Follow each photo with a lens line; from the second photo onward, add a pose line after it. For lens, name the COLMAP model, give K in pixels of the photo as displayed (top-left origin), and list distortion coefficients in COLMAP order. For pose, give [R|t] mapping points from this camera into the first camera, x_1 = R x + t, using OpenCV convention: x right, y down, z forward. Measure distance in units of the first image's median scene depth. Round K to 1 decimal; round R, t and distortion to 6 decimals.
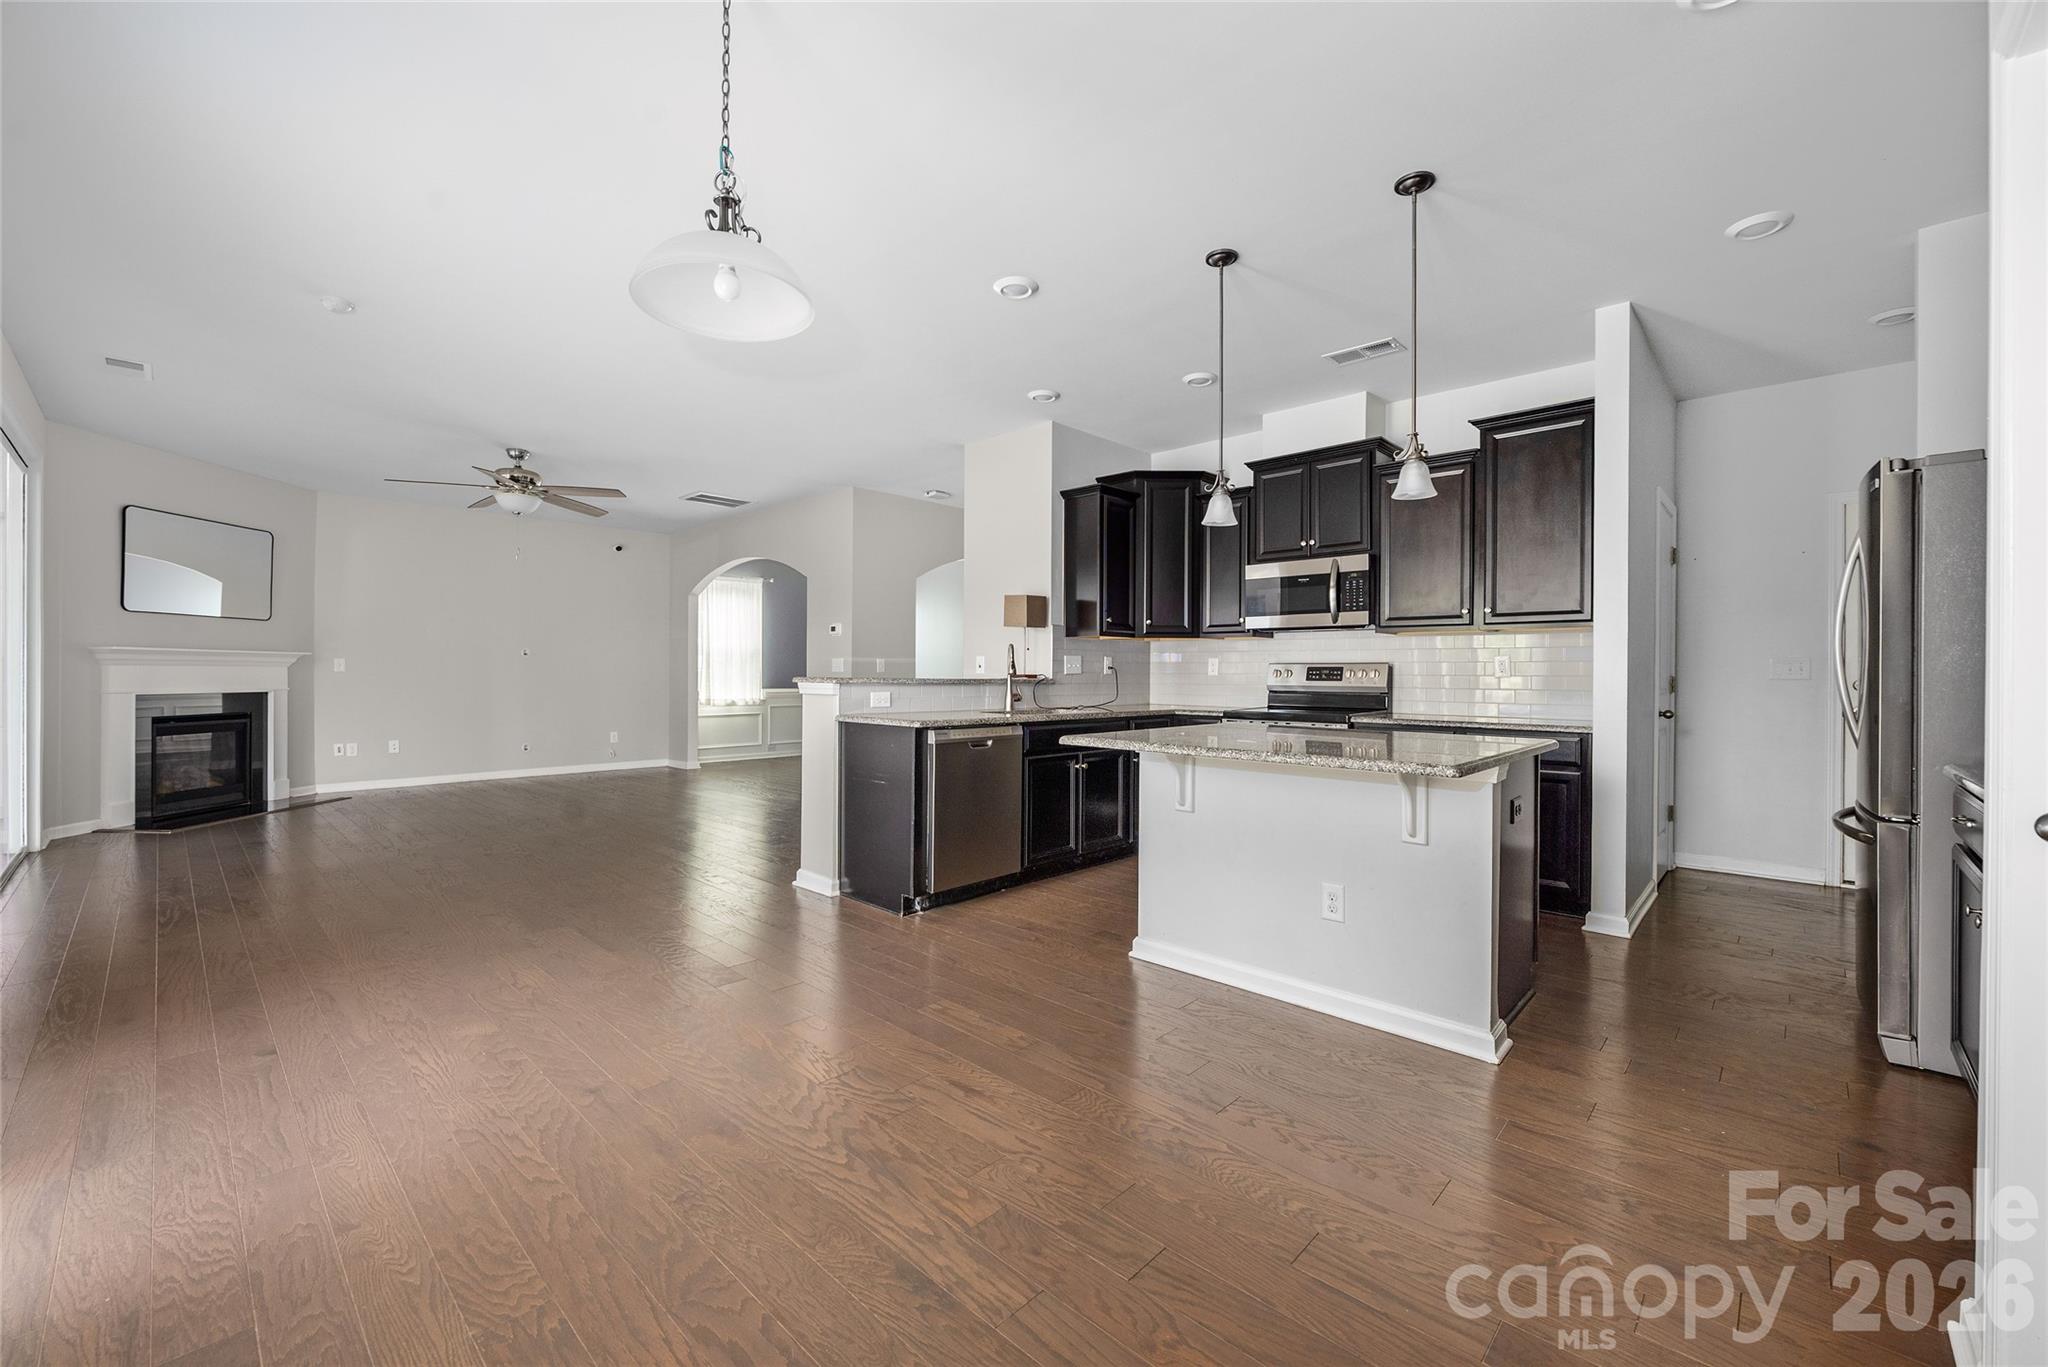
lens RADIAL K [[843.1, 0, 1027.5], [0, 843.1, 678.2], [0, 0, 1]] dist [0.001103, -0.000024]
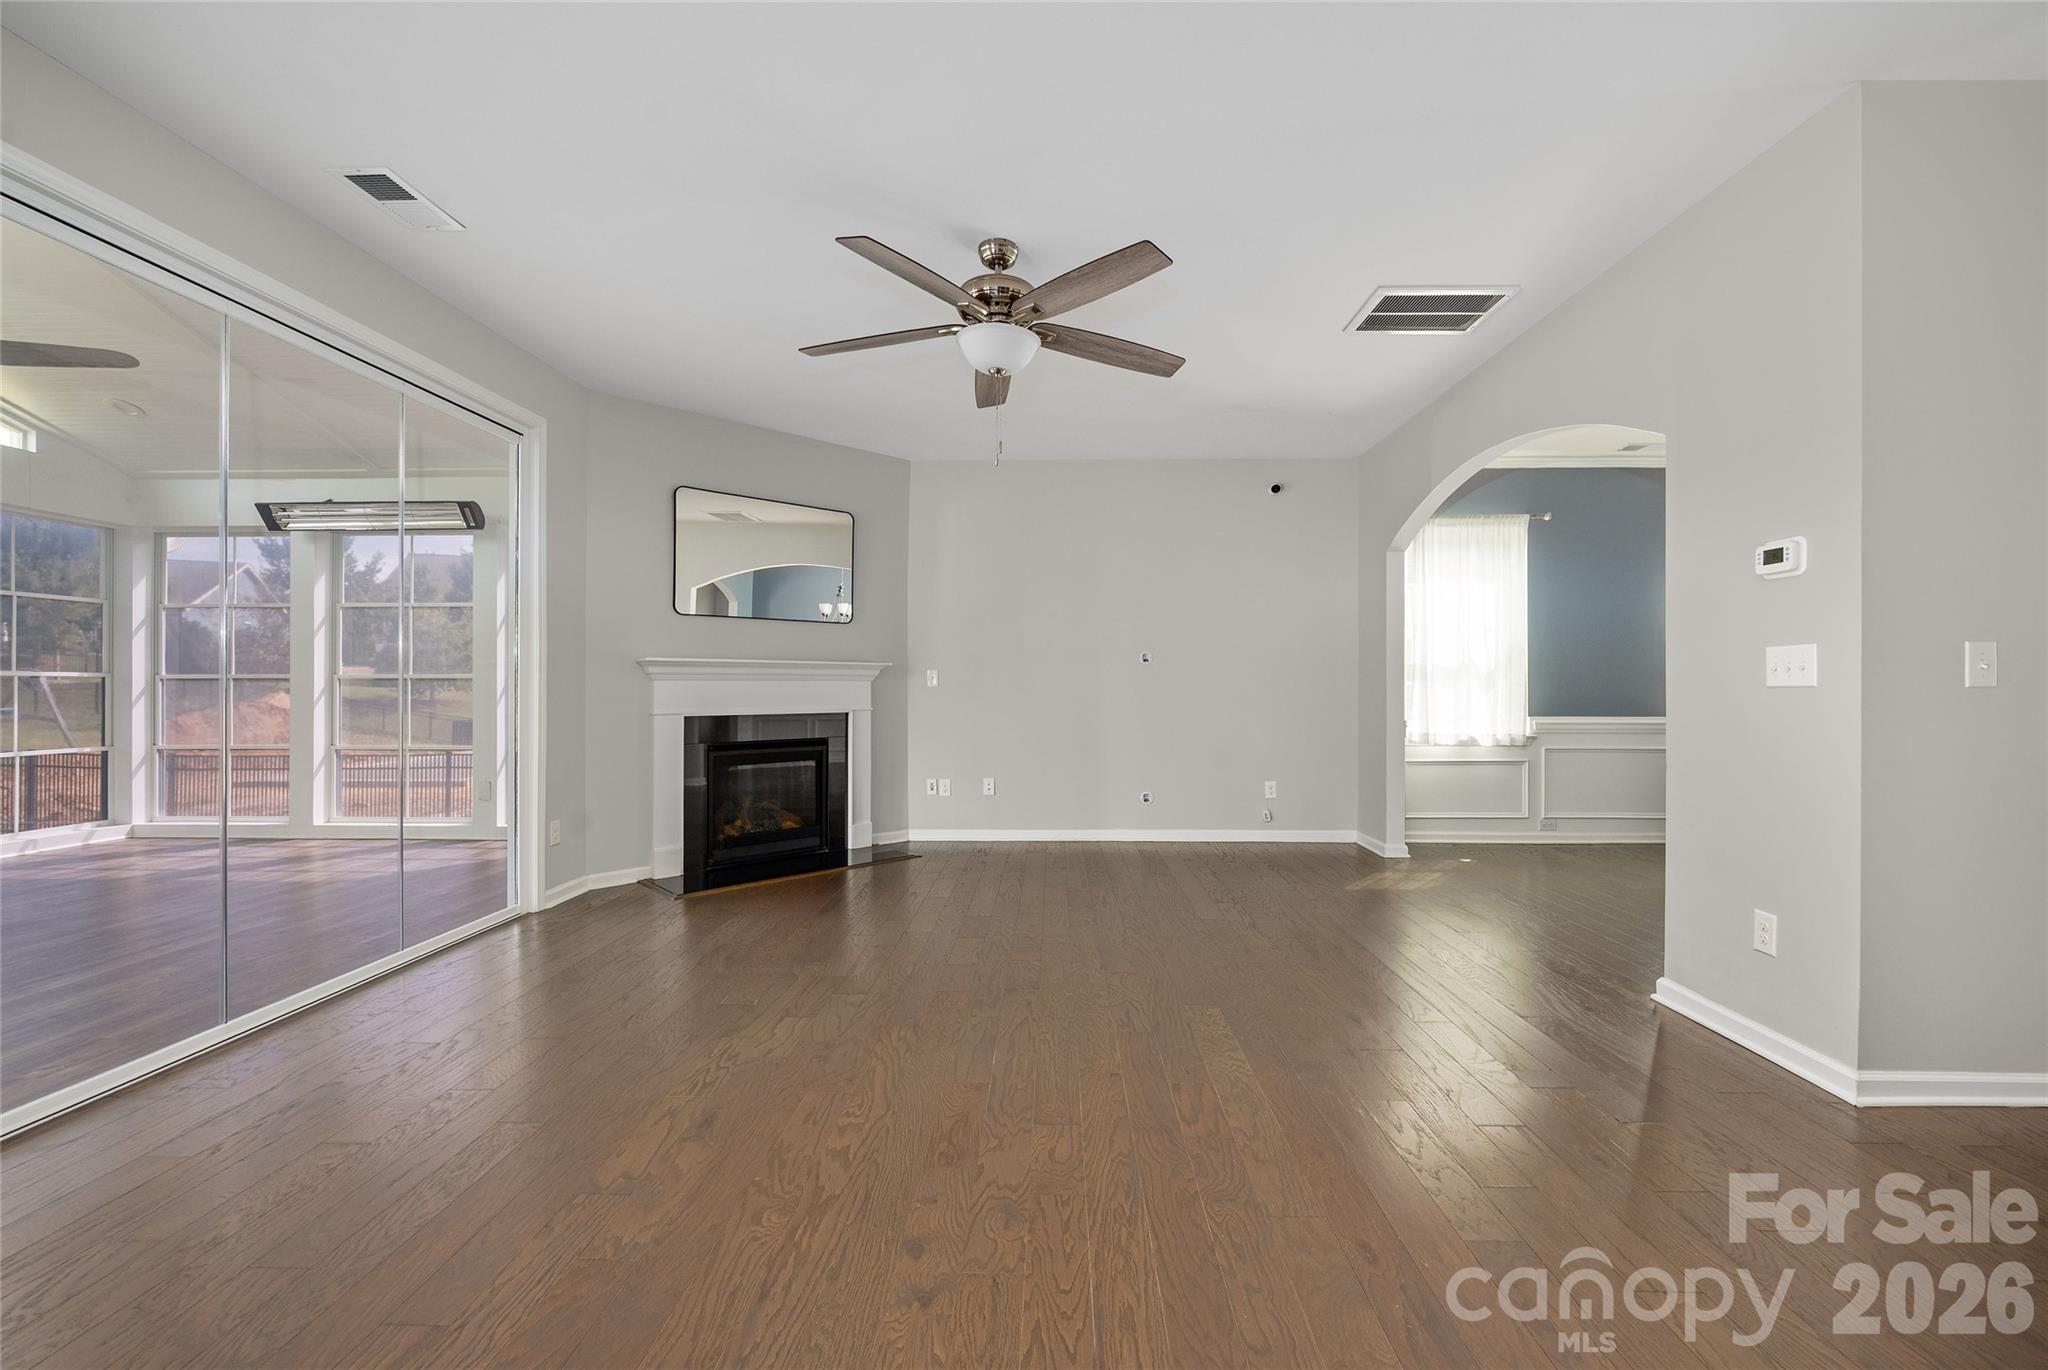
lens RADIAL K [[836.0, 0, 1034.3], [0, 836.0, 687.1], [0, 0, 1]] dist [-0.000873, -0.000140]
pose [[0.674169, -0.001419, -0.738576, -0.194596], [-0.001855, 0.999992, -0.003614, -0.005455], [0.738575, 0.003806, 0.674160, 0.594780]]
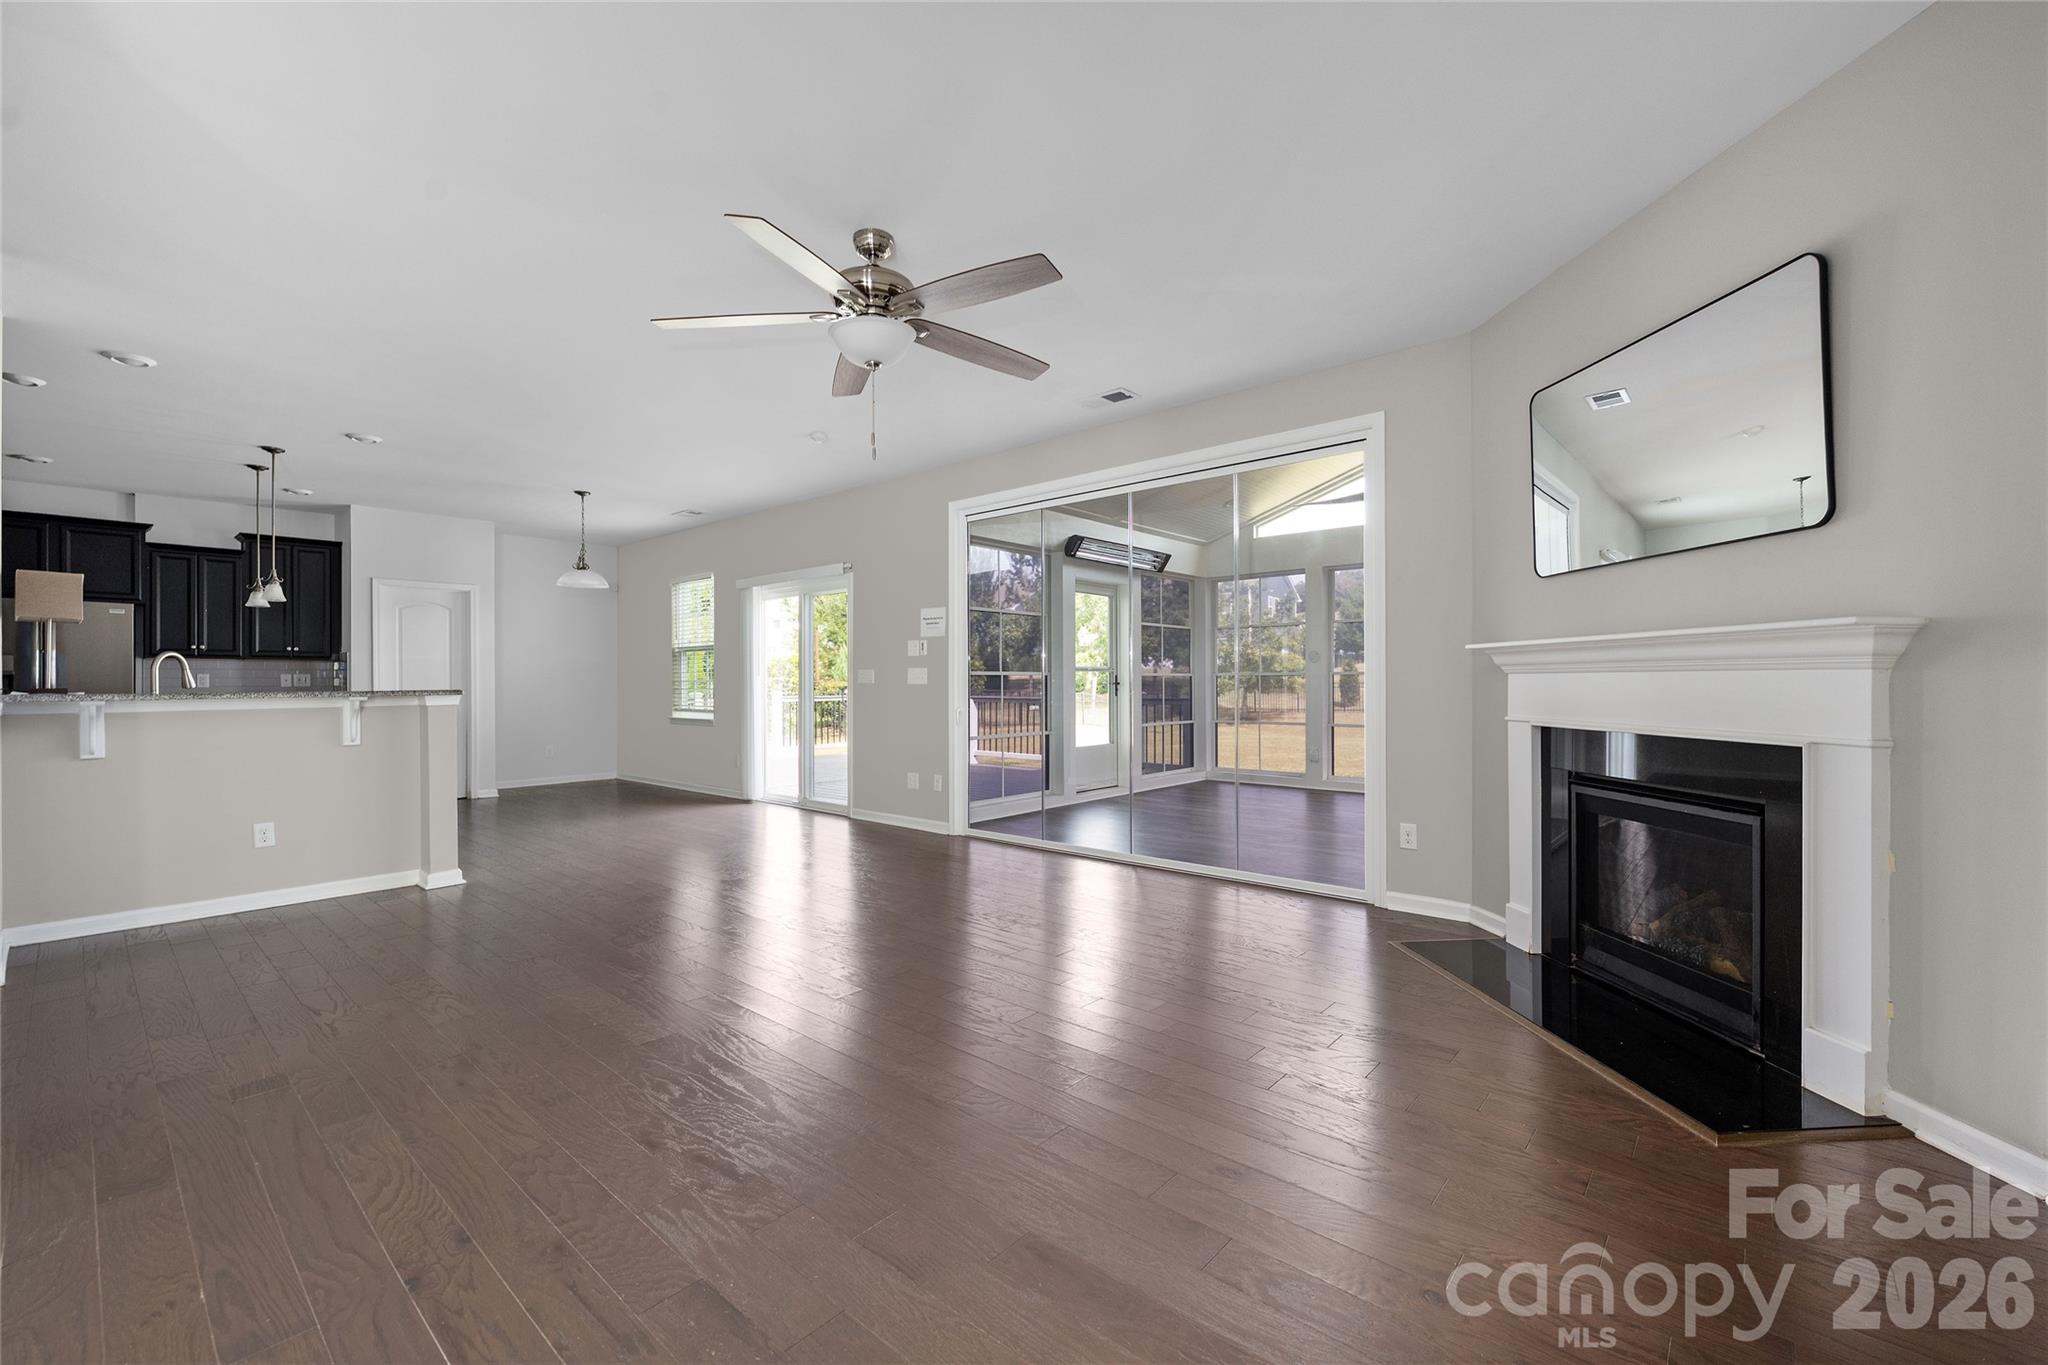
lens RADIAL K [[834.9, 0, 1019.9], [0, 834.9, 678.2], [0, 0, 1]] dist [-0.003931, -0.000052]
pose [[-0.999060, -0.000739, -0.043344, -0.582751], [-0.000814, 0.999998, 0.001722, -0.010788], [0.043343, 0.001756, -0.999059, 1.301891]]
